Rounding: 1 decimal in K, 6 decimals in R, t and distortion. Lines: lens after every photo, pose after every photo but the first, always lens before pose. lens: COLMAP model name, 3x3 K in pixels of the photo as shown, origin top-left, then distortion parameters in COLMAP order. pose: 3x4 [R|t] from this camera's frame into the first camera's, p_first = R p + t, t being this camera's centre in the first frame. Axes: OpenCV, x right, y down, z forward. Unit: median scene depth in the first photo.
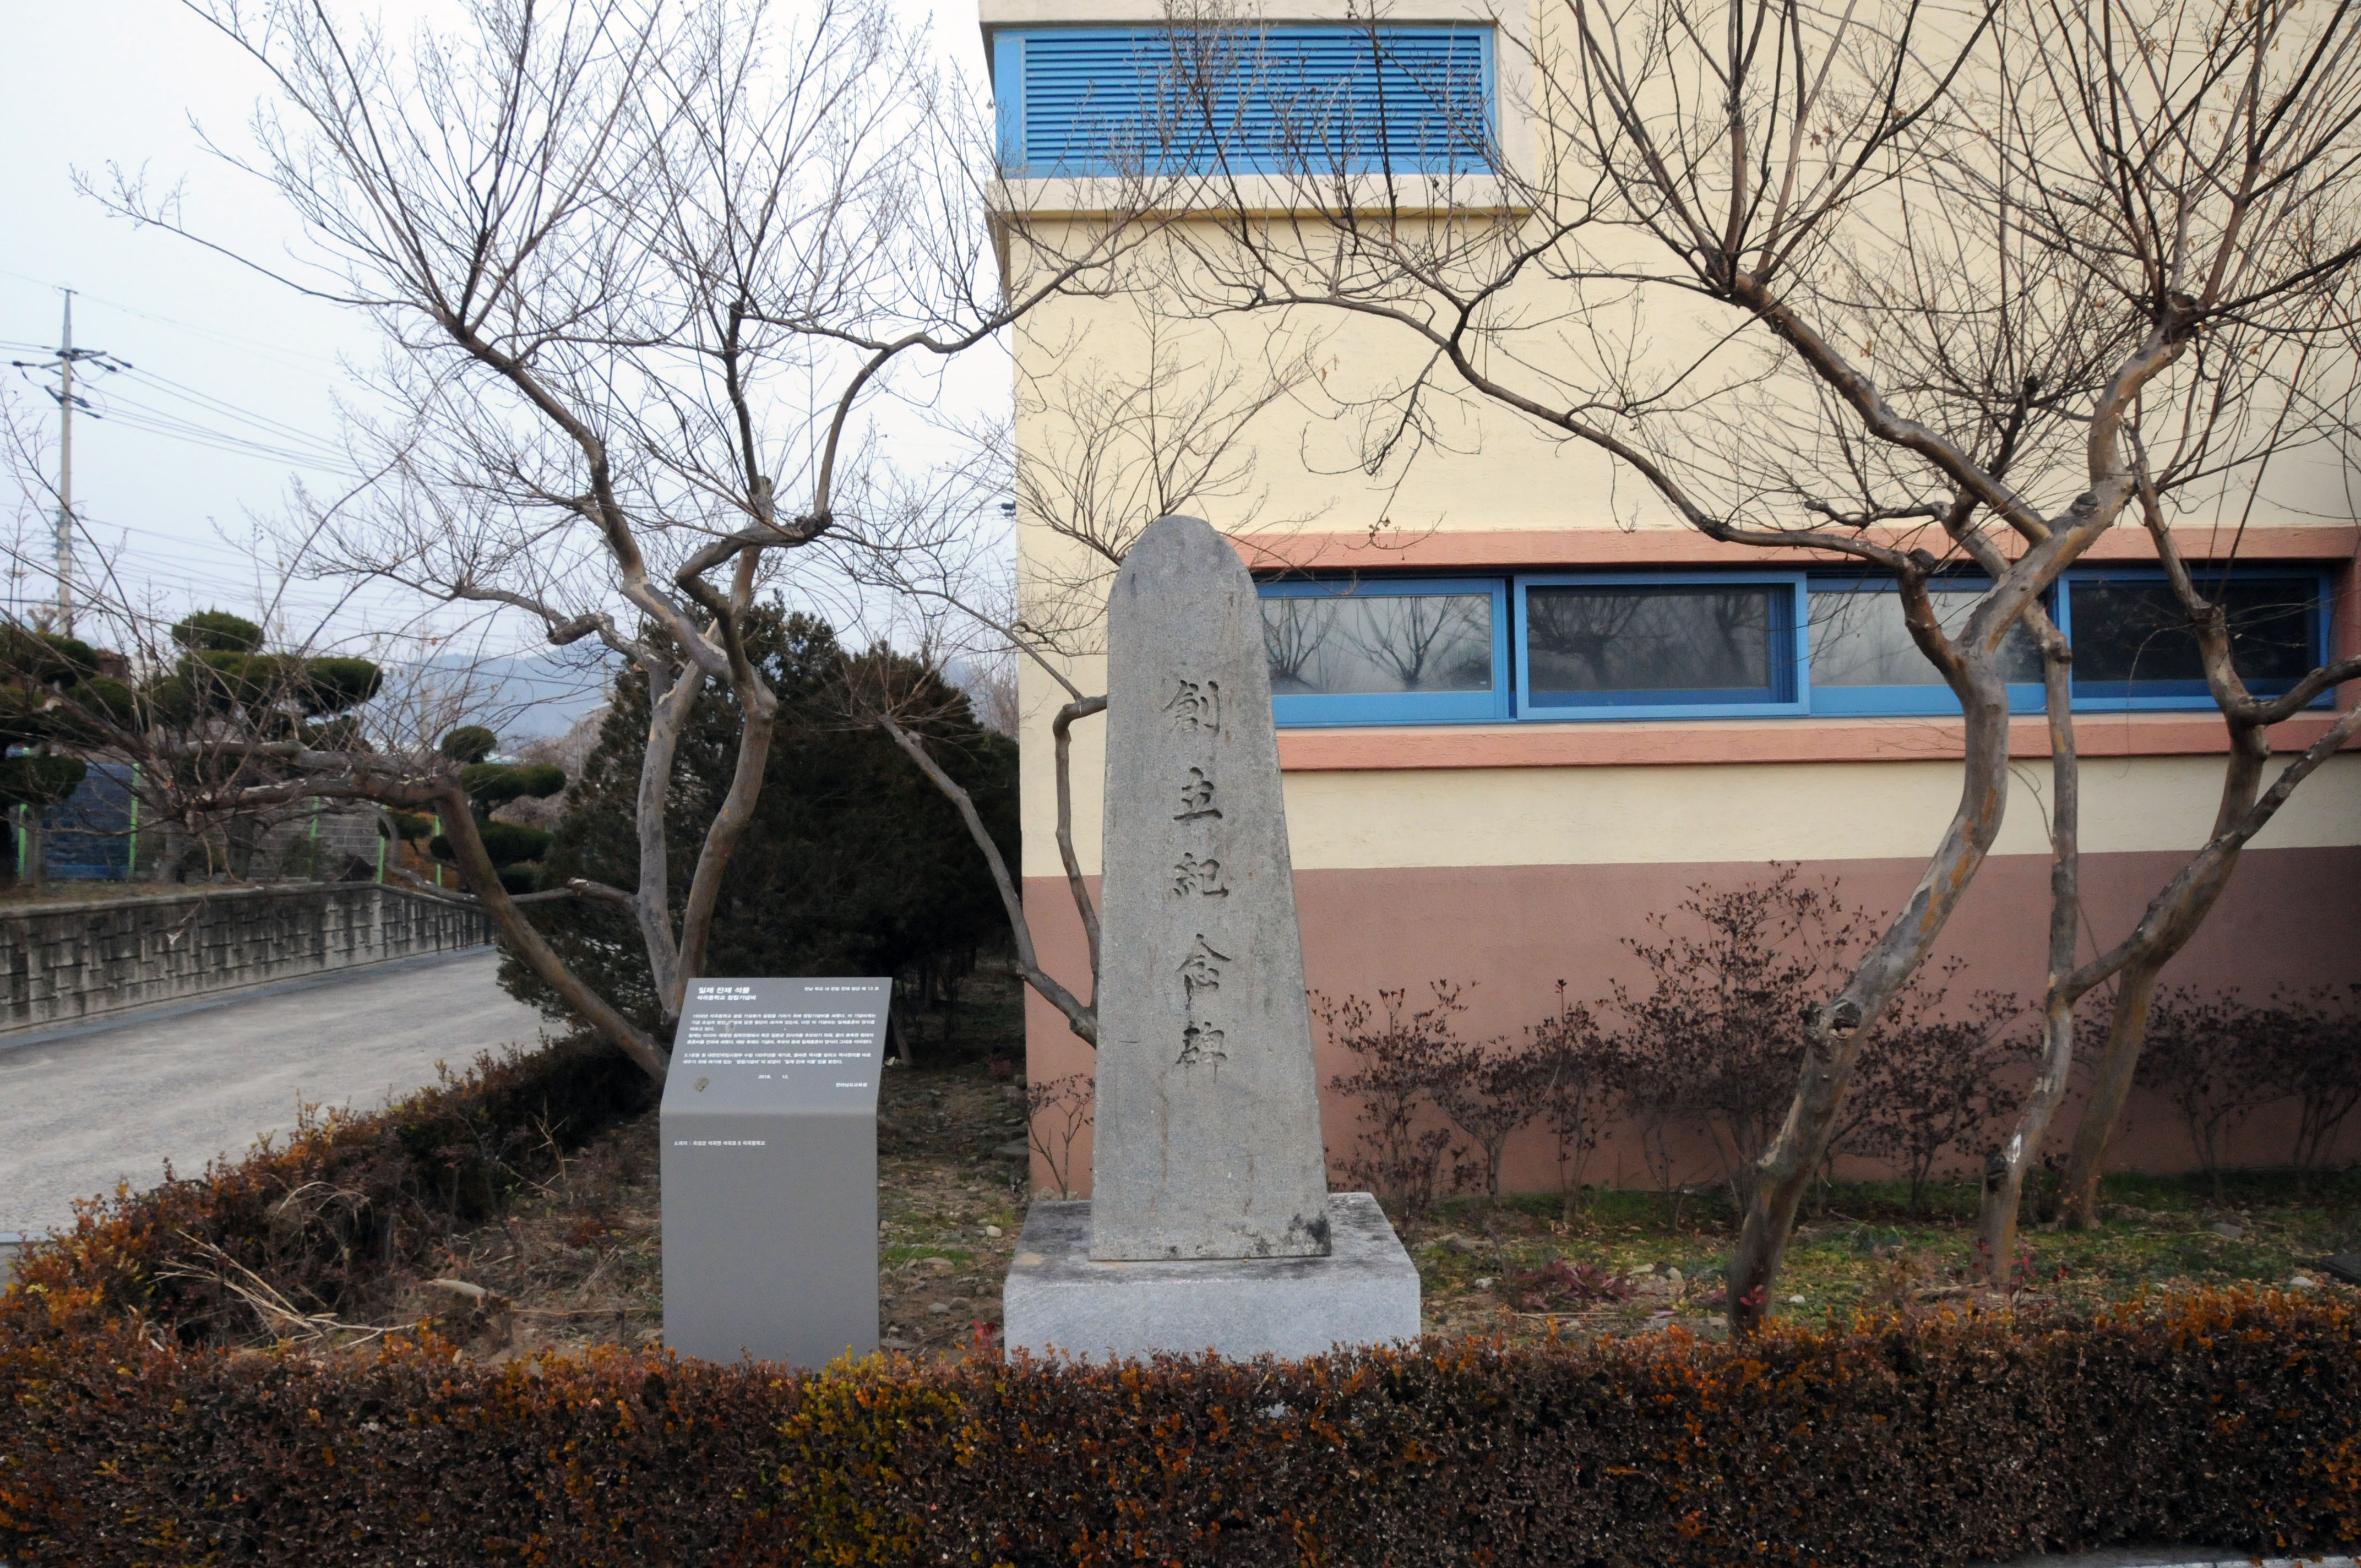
lens RADIAL K [[1878.0, 0, 1184.1], [0, 1878.0, 851.1], [0, 0, 1]] dist [-0.160648, 0.150024]
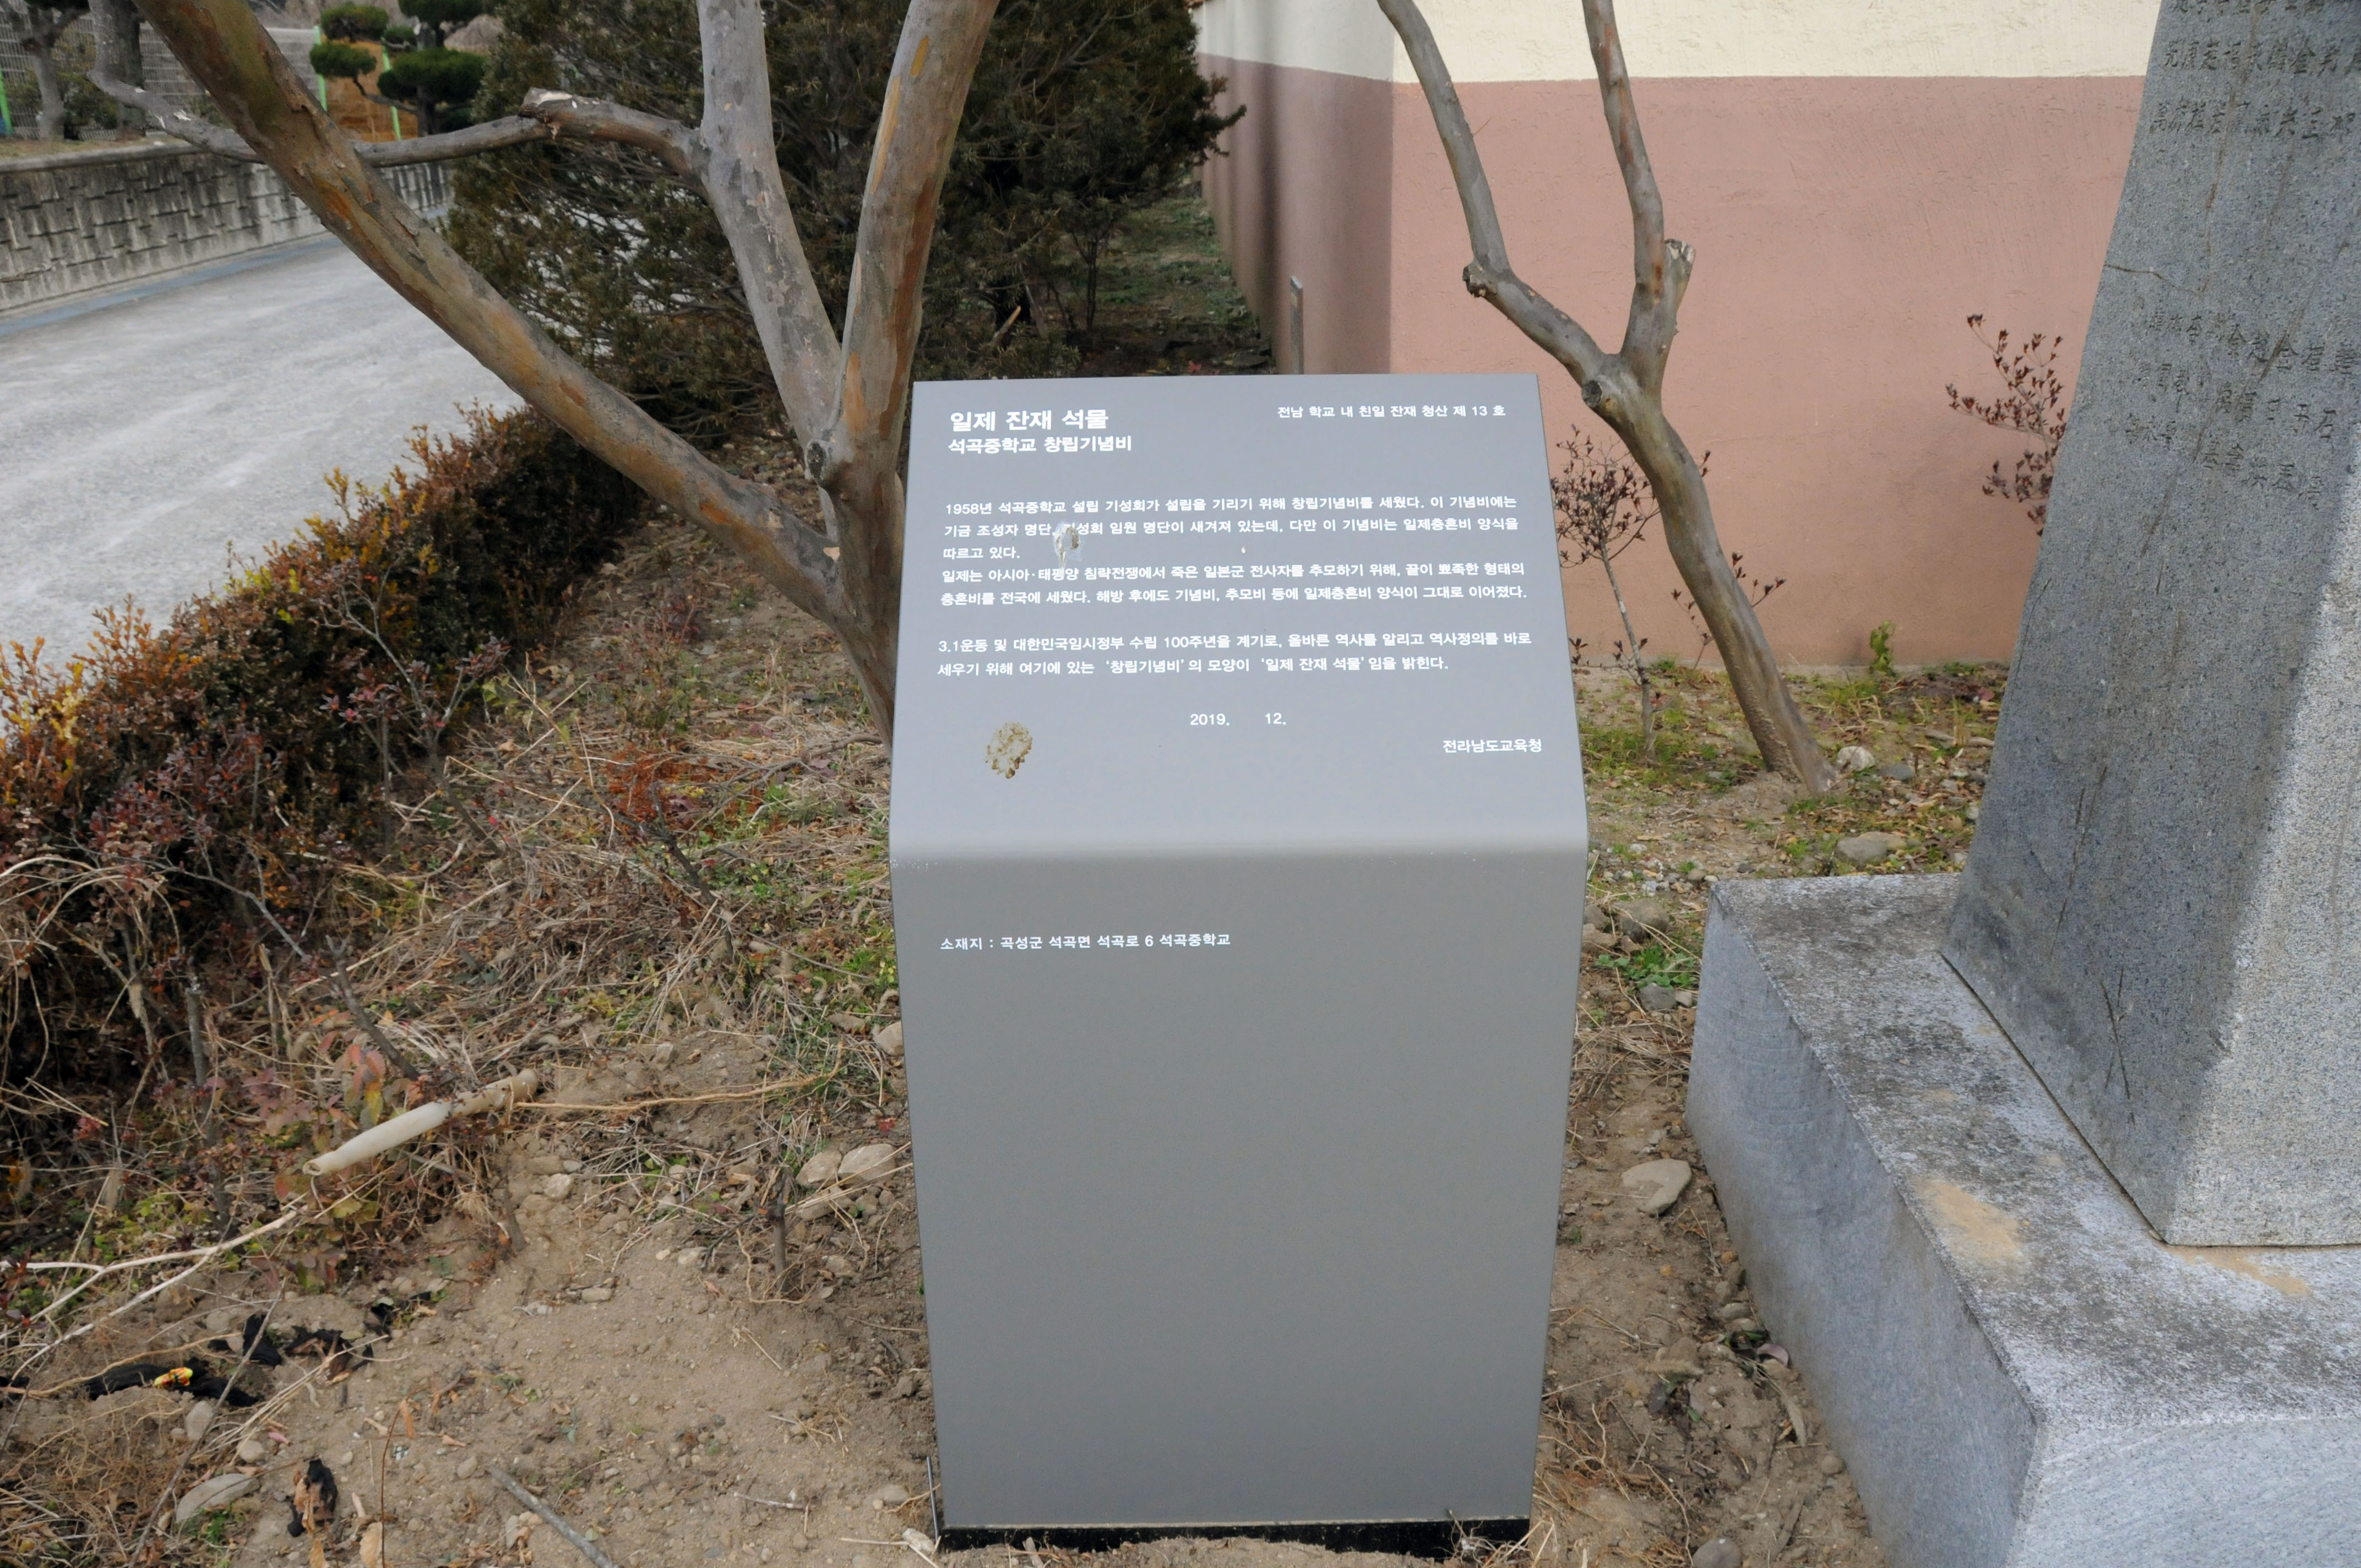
lens RADIAL K [[1872.0, 0, 1182.6], [0, 1872.0, 854.1], [0, 0, 1]] dist [-0.189383, 0.143922]
pose [[0.999967, -0.003178, -0.007462, -0.157505], [0.005863, 0.918935, 0.394366, 0.012257], [0.005604, -0.394397, 0.918923, 0.484946]]
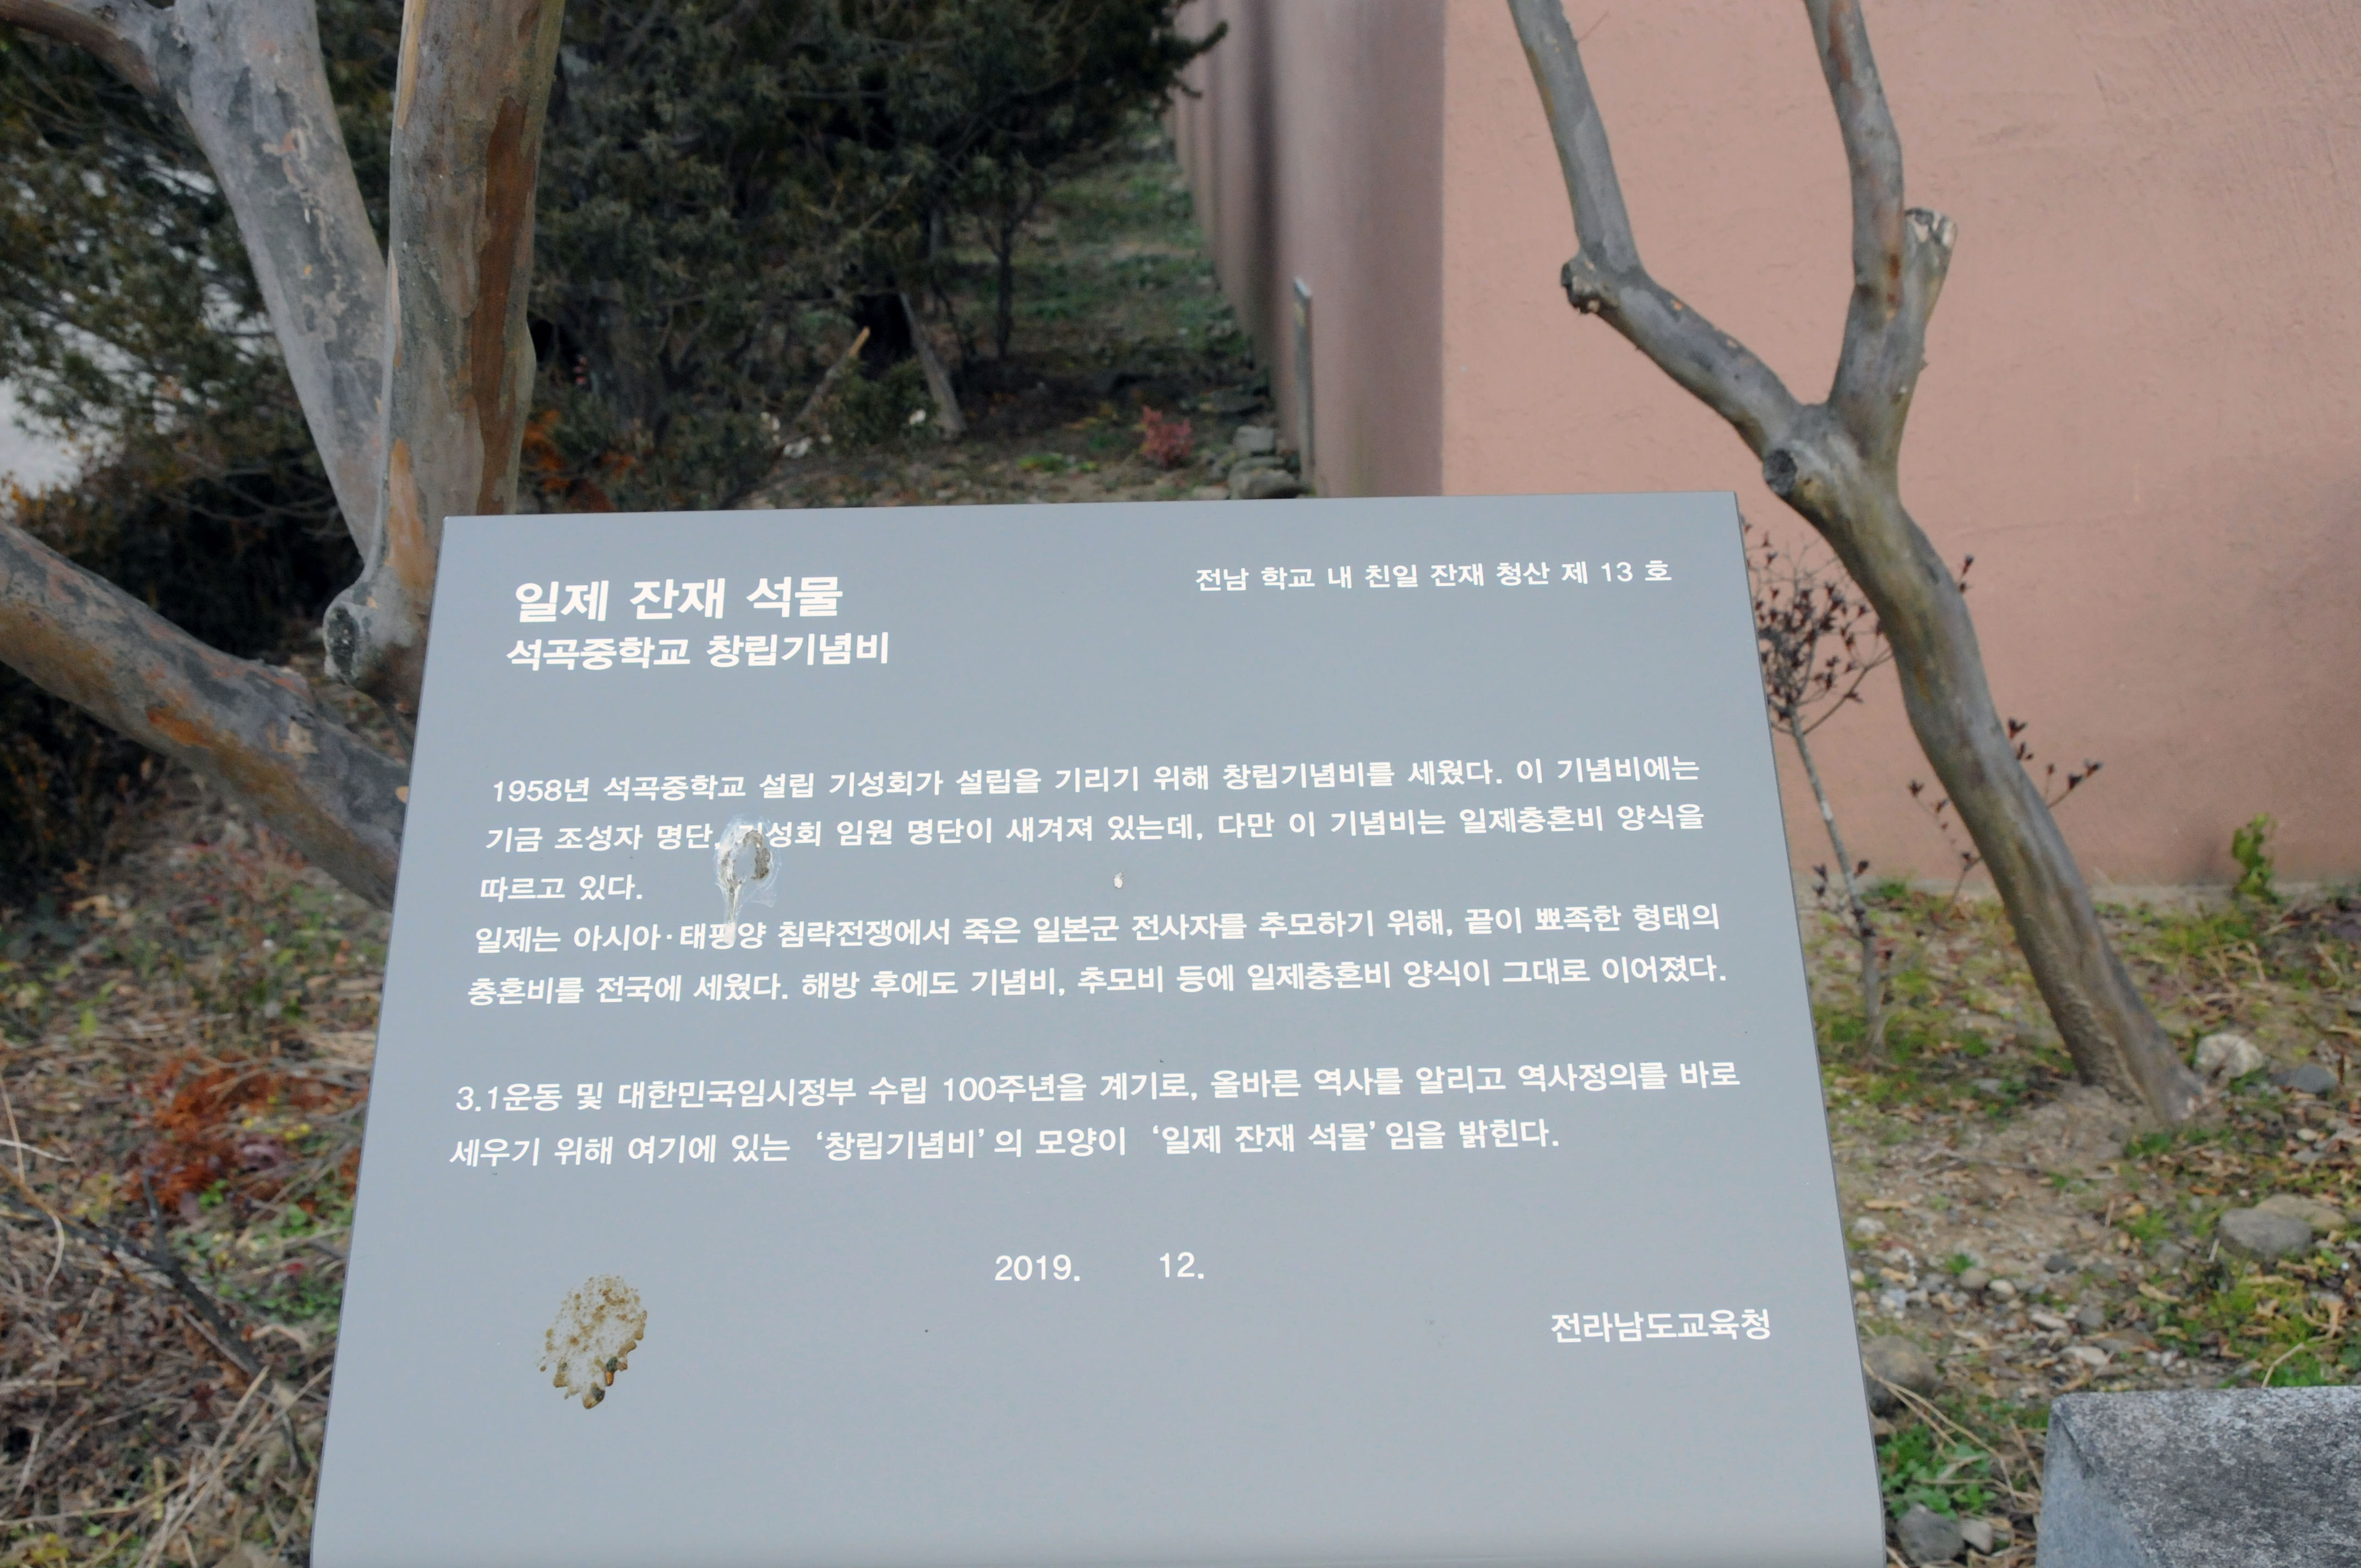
lens RADIAL K [[2625.8, 0, 1171.2], [0, 2625.8, 824.5], [0, 0, 1]] dist [-0.074438, 0.306475]
pose [[0.999952, -0.009069, -0.003623, -0.148089], [0.009740, 0.952966, 0.302921, 0.019175], [0.000706, -0.302942, 0.953009, 0.565718]]
